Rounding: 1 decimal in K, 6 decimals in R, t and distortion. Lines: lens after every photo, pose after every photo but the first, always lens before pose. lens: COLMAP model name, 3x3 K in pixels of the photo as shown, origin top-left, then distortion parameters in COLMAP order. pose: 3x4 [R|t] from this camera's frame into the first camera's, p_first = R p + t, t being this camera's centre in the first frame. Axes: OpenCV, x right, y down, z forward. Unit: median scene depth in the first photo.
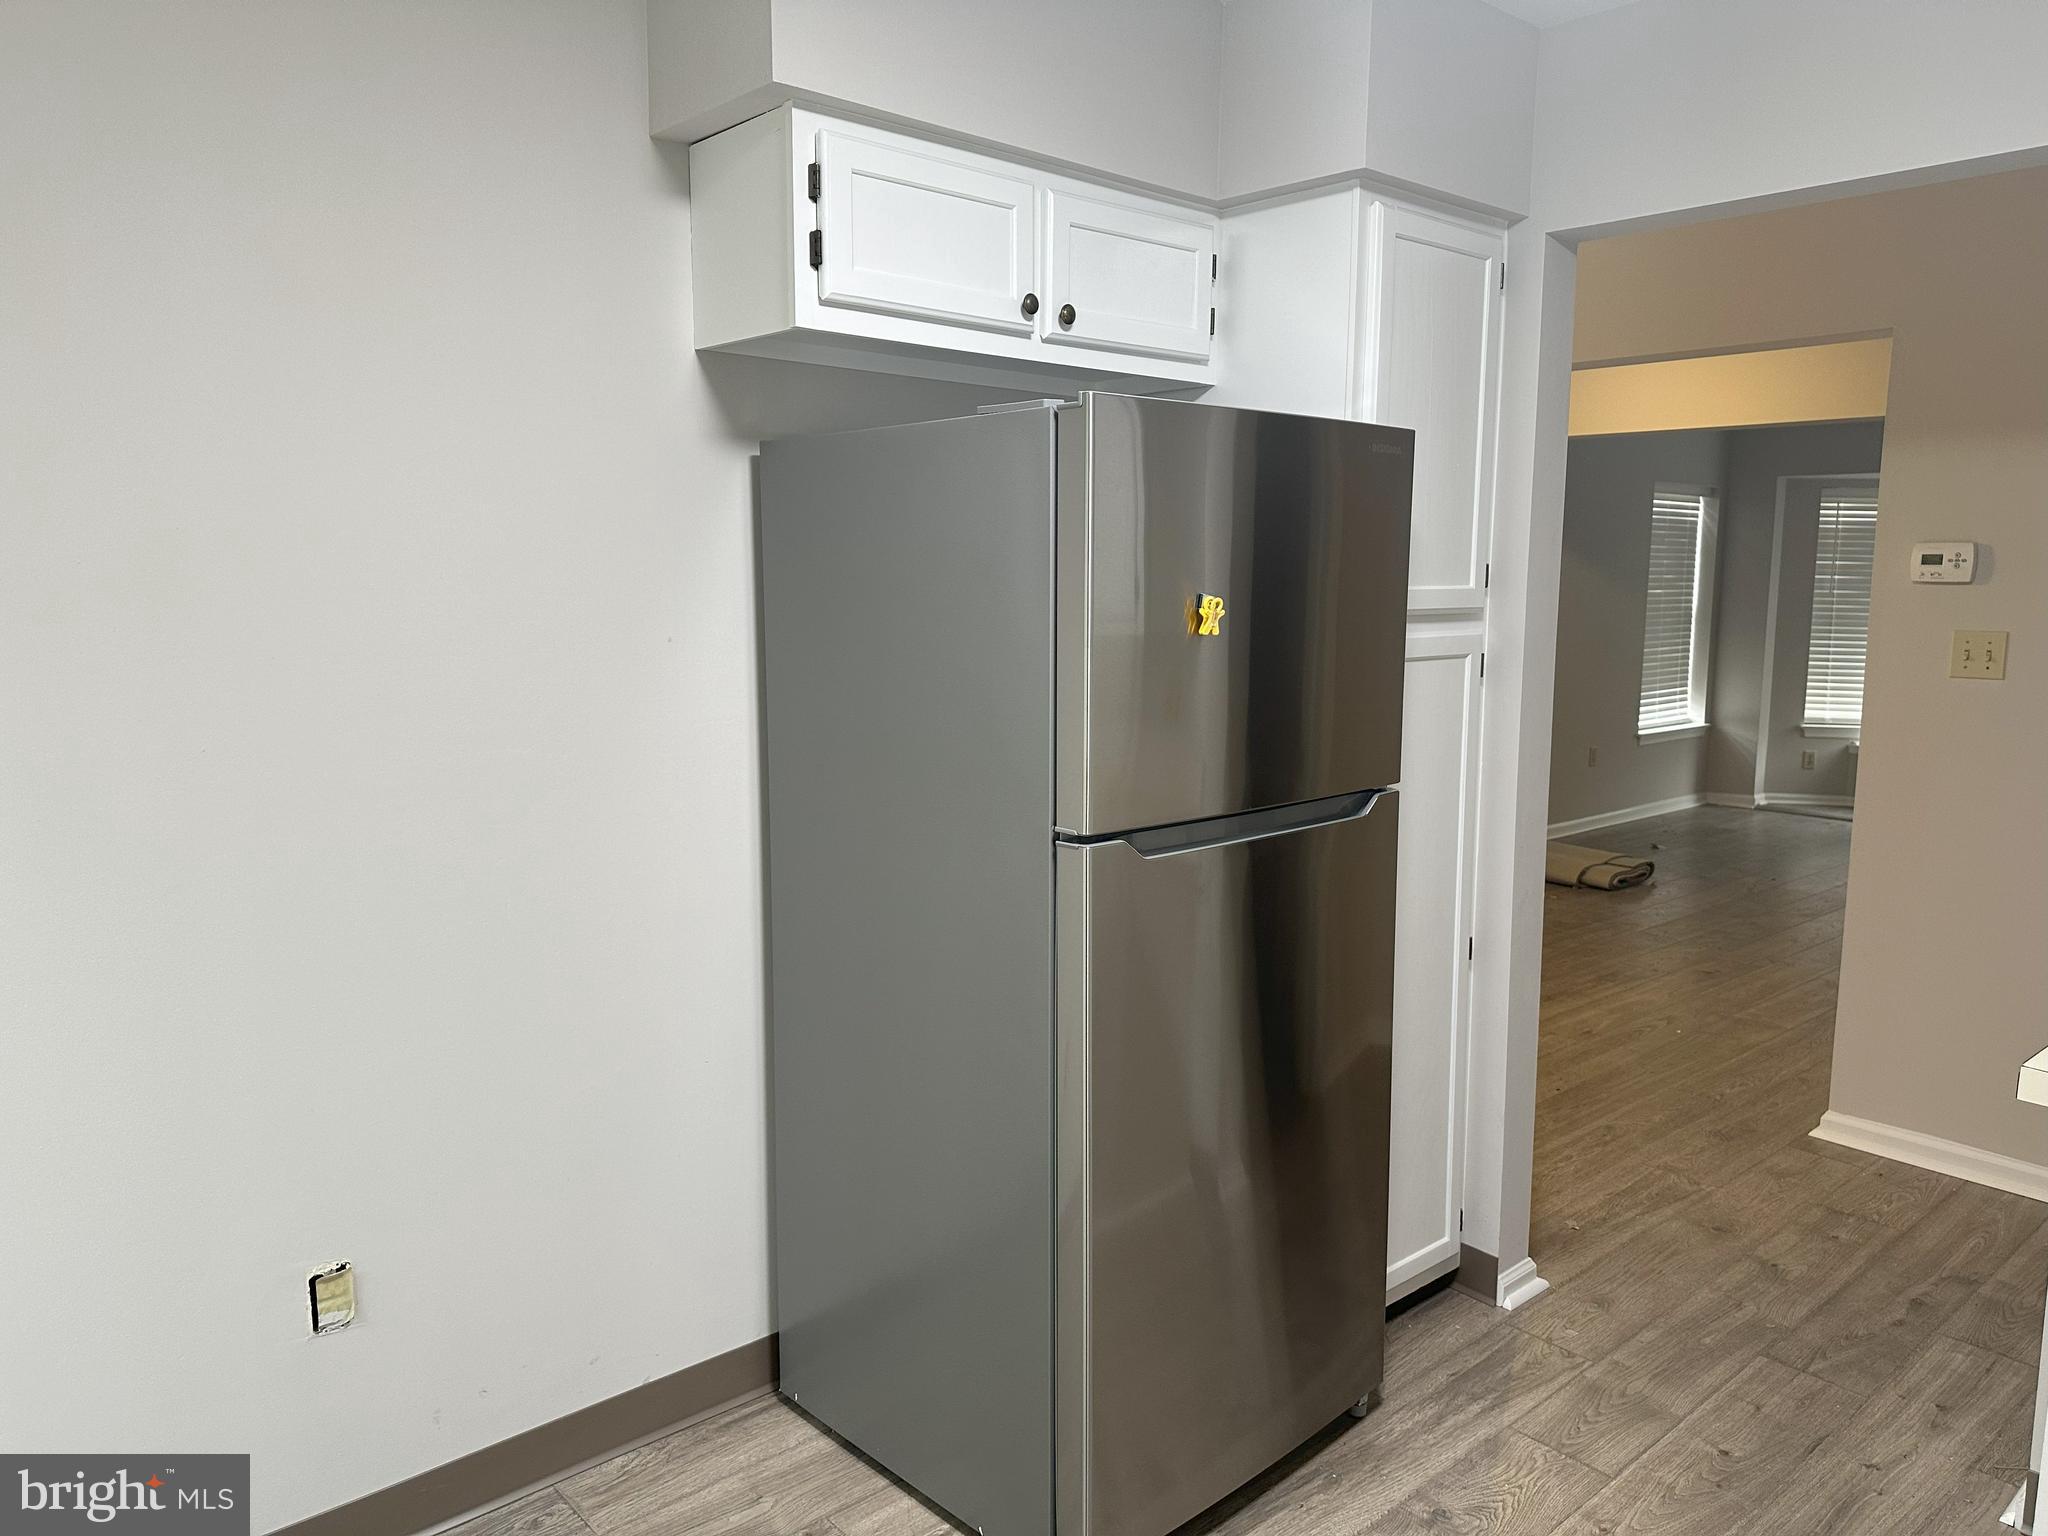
lens RADIAL K [[1499.9, 0, 1037.8], [0, 1499.9, 788.9], [0, 0, 1]] dist [0.025265, -0.035726]
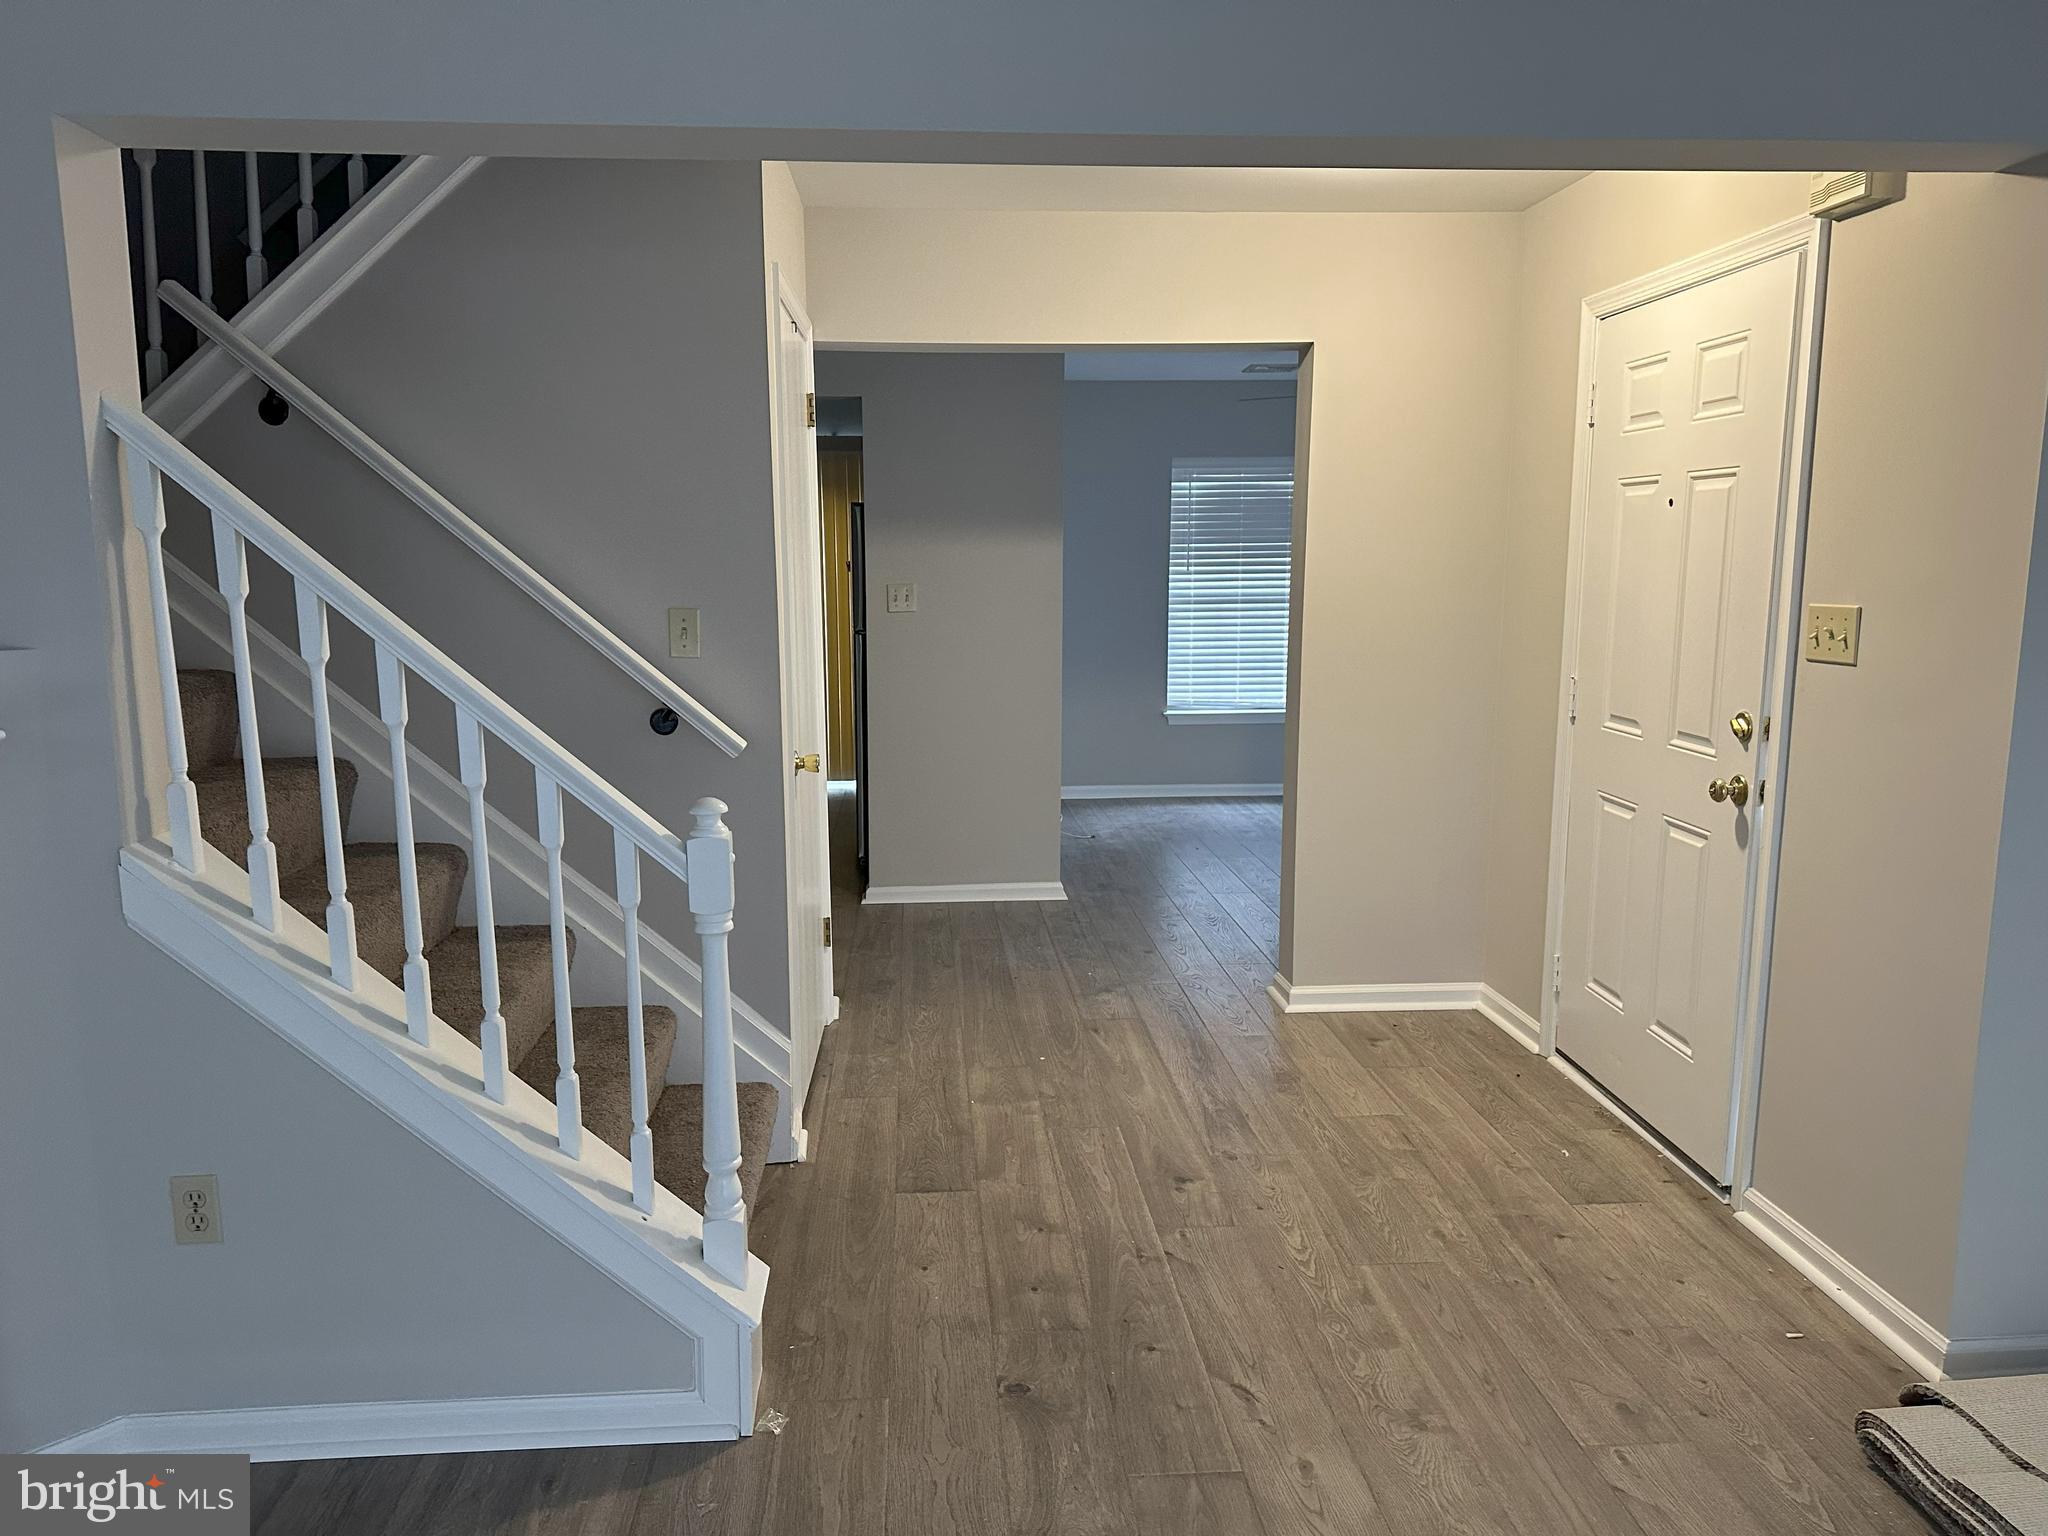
lens RADIAL K [[1499.9, 0, 1026.3], [0, 1499.9, 783.1], [0, 0, 1]] dist [0.025265, -0.035726]
pose [[-0.623799, 0.124077, -0.771674, 1.093154], [-0.108891, 0.963893, 0.243008, -0.223239], [0.773963, 0.235616, -0.587764, 1.450308]]
